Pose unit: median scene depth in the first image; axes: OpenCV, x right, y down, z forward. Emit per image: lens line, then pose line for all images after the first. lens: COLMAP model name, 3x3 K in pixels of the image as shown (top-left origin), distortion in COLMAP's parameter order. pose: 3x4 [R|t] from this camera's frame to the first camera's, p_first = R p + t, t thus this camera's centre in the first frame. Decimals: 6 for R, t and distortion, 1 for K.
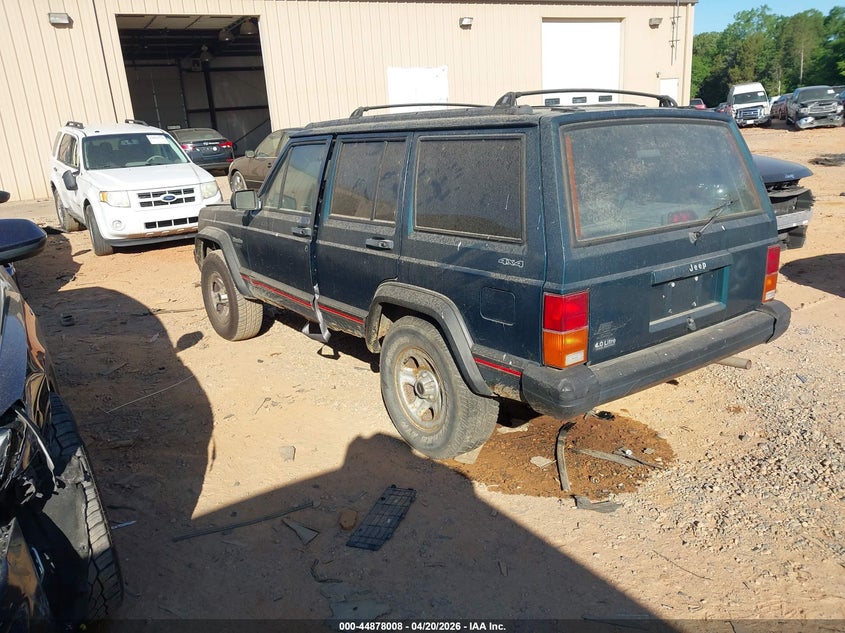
lens RADIAL K [[666.8, 0, 422.5], [0, 666.8, 316.5], [0, 0, 1]] dist [0.059094, -0.129923]
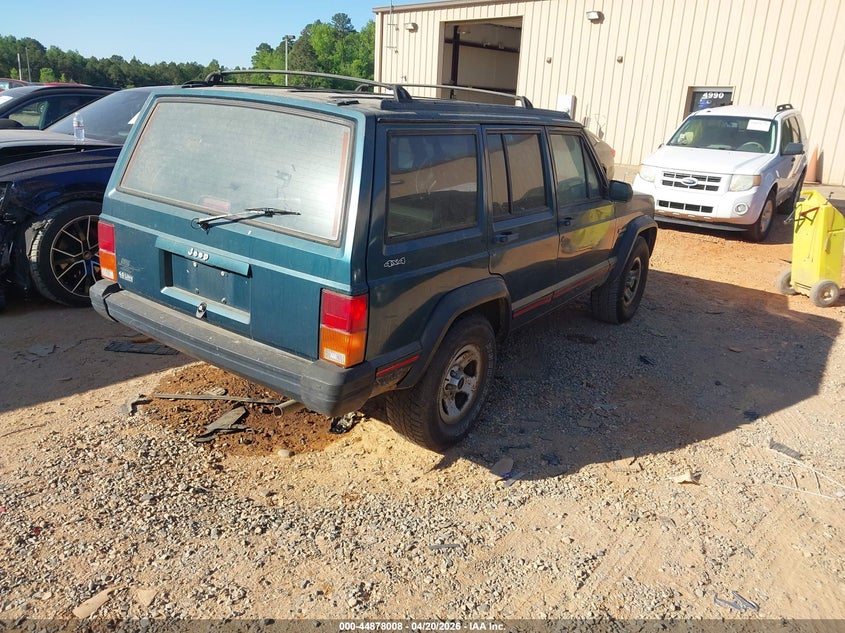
lens RADIAL K [[666.8, 0, 422.5], [0, 666.8, 316.5], [0, 0, 1]] dist [0.059094, -0.129923]
pose [[0.303564, 0.357926, -0.883028, 0.455752], [-0.337372, 0.907098, 0.251702, -0.113191], [0.891083, 0.221501, 0.396117, 0.298953]]
